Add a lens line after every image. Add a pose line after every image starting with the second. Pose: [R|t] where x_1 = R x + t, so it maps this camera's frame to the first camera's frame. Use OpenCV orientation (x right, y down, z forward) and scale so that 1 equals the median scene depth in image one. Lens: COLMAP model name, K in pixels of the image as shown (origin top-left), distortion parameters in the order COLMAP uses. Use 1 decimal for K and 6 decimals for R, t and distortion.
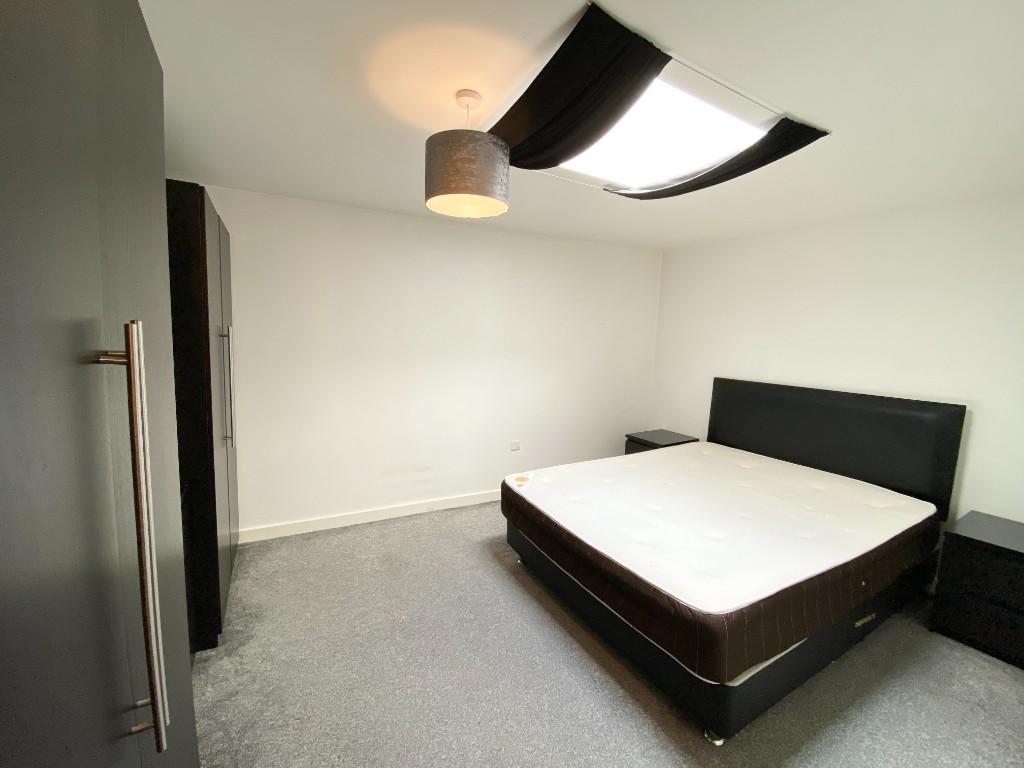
lens RADIAL K [[414.6, 0, 513.1], [0, 414.6, 381.0], [0, 0, 1]] dist [0.019070, -0.019141]
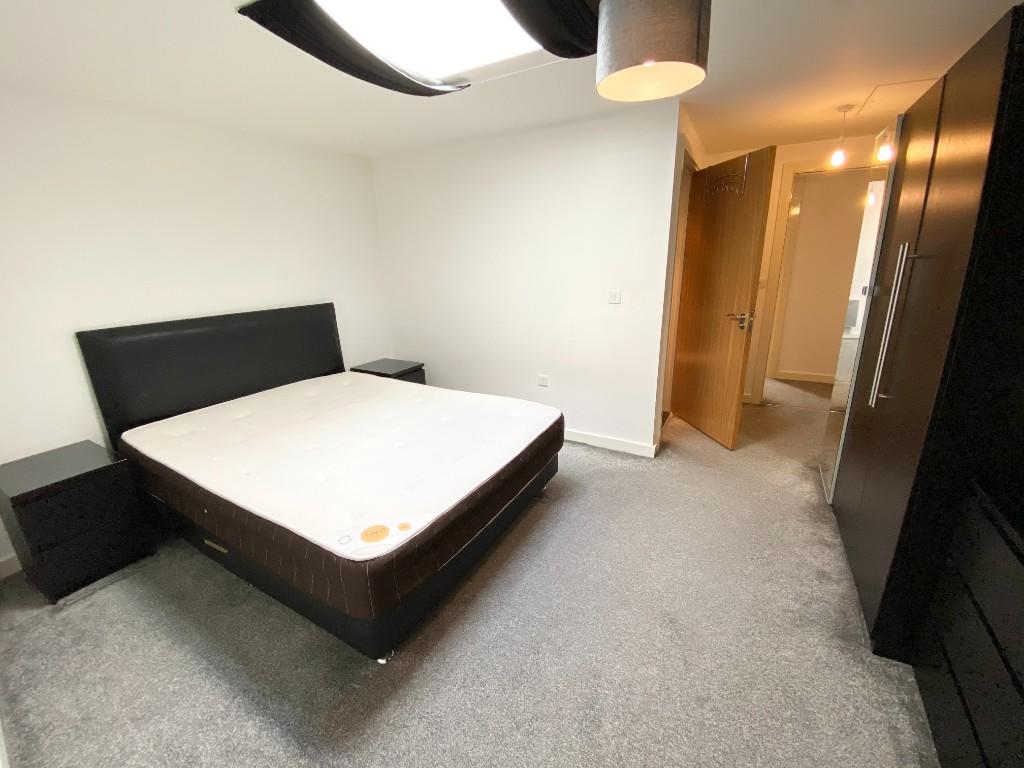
lens RADIAL K [[414.6, 0, 513.1], [0, 414.6, 381.0], [0, 0, 1]] dist [0.019070, -0.019141]
pose [[-0.503917, -0.260554, 0.823516, -0.546907], [0.101588, 0.928922, 0.356066, -0.148478], [-0.857757, 0.263088, -0.441631, 1.206750]]
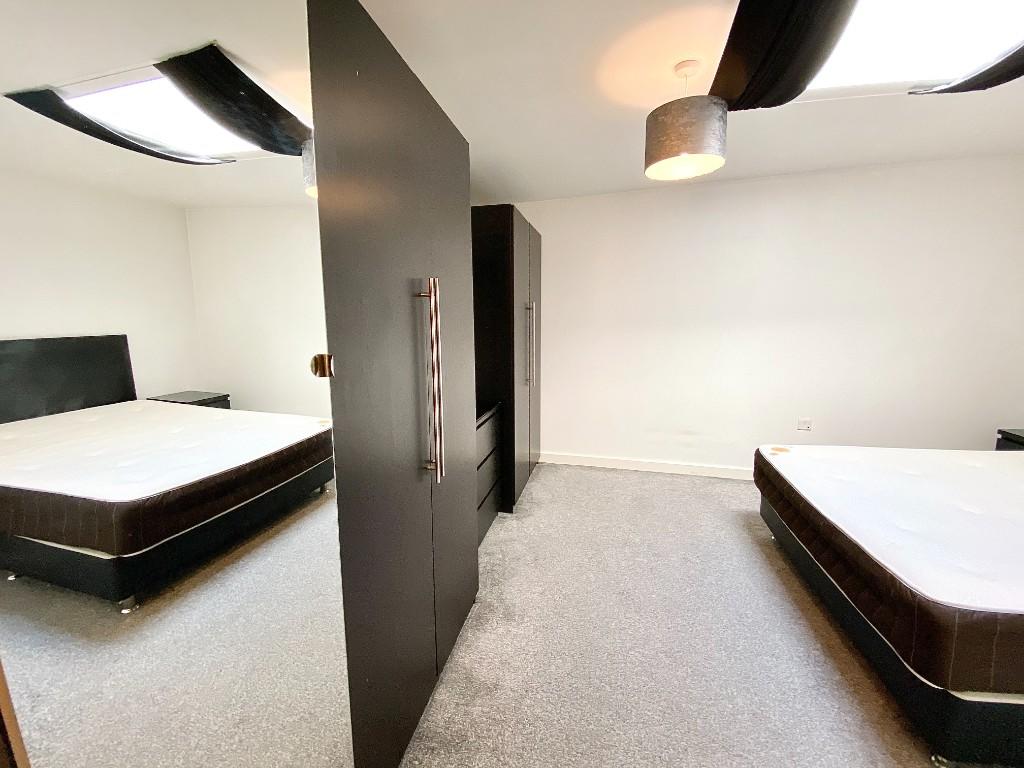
lens RADIAL K [[414.6, 0, 513.1], [0, 414.6, 381.0], [0, 0, 1]] dist [0.019070, -0.019141]
pose [[0.733808, 0.058226, -0.676857, 0.236745], [-0.036271, 0.998257, 0.046551, 0.076502], [0.678388, -0.009610, 0.734641, -0.084050]]
